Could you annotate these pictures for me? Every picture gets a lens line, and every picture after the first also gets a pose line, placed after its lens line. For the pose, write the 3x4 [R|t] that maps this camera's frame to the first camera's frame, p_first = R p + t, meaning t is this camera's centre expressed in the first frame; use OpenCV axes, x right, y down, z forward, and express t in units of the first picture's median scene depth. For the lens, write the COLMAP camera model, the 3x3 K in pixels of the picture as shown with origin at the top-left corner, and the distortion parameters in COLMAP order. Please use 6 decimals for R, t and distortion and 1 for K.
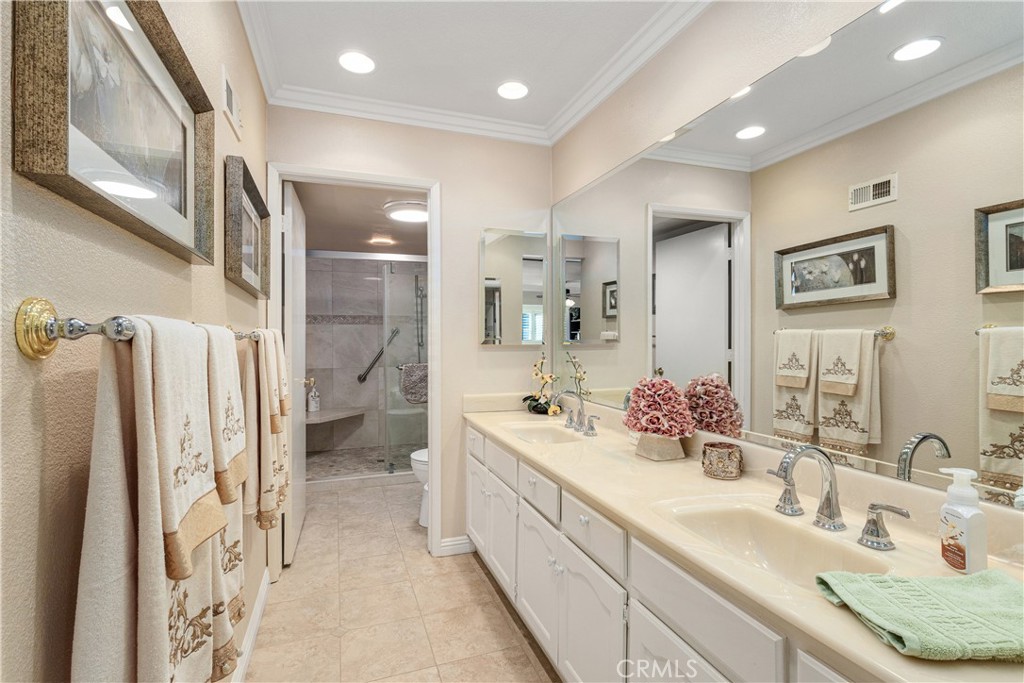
lens RADIAL K [[484.8, 0, 510.4], [0, 484.8, 339.2], [0, 0, 1]] dist [0.006912, 0.000007]
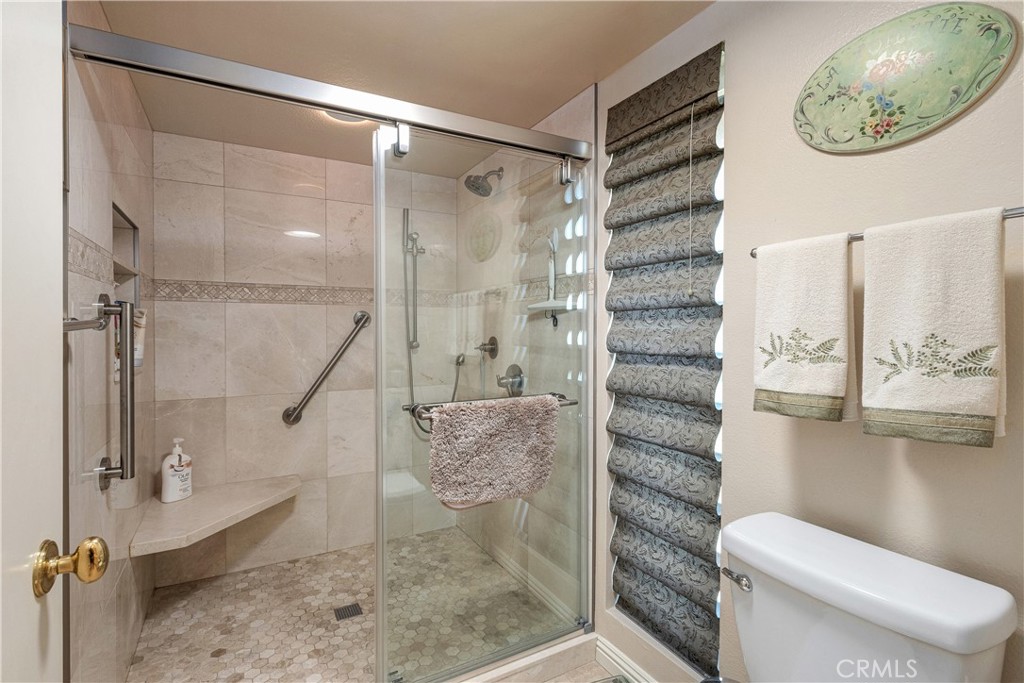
lens RADIAL K [[484.8, 0, 513.3], [0, 484.8, 339.5], [0, 0, 1]] dist [0.006912, 0.000007]
pose [[0.986356, 0.001764, 0.164614, -0.170437], [-0.002176, 0.999995, 0.002321, 0.003099], [-0.164609, -0.002648, 0.986355, 0.494280]]
